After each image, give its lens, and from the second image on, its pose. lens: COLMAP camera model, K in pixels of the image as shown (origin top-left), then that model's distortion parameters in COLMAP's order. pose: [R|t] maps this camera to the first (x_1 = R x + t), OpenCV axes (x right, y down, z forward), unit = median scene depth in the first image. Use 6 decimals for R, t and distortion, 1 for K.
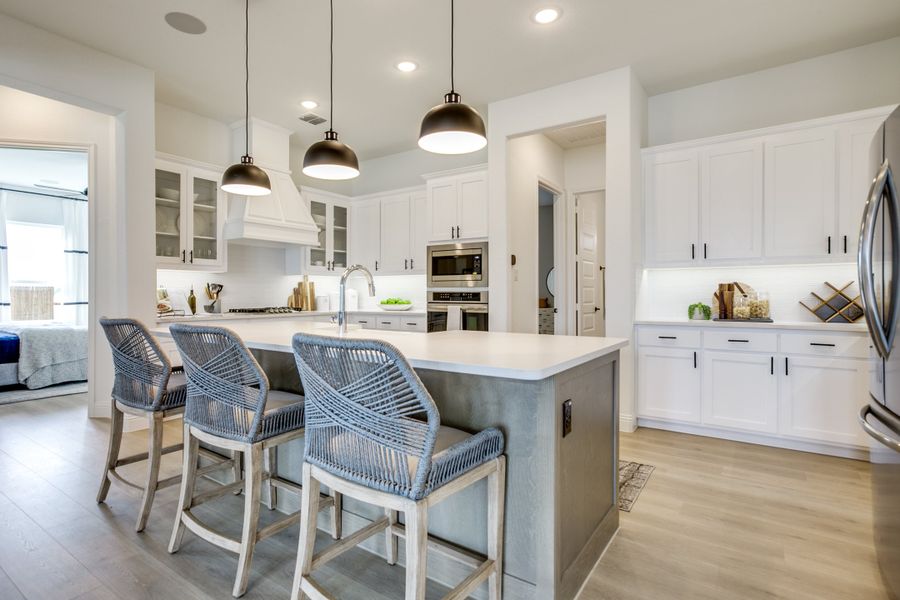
lens RADIAL K [[463.3, 0, 446.0], [0, 463.3, 303.3], [0, 0, 1]] dist [-0.001468, 0.000081]
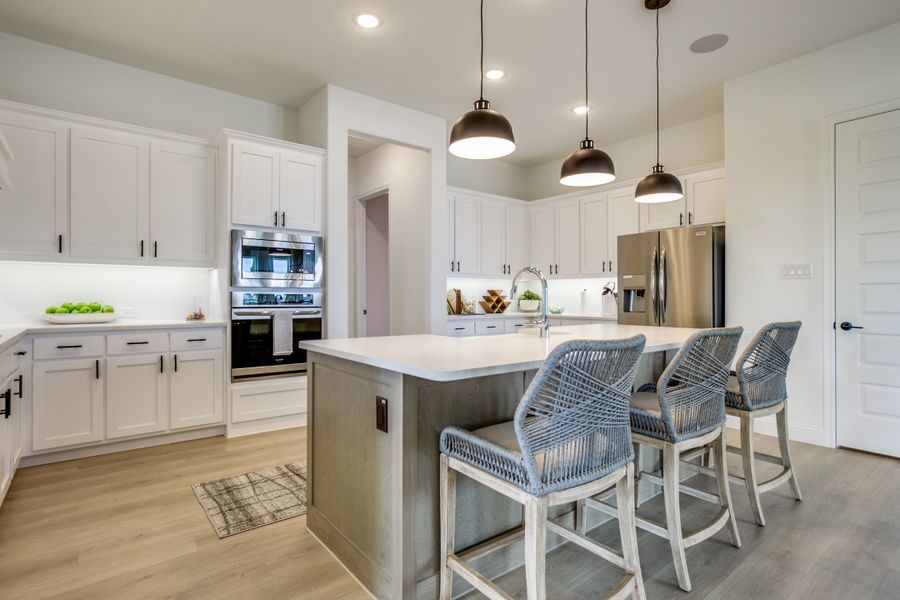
lens RADIAL K [[466.8, 0, 448.3], [0, 466.8, 291.3], [0, 0, 1]] dist [0.045931, -0.000059]
pose [[0.313995, 0.012073, 0.949348, -0.658704], [0.011355, 0.999800, -0.016470, -0.012232], [-0.949357, 0.015951, 0.313795, 0.476349]]
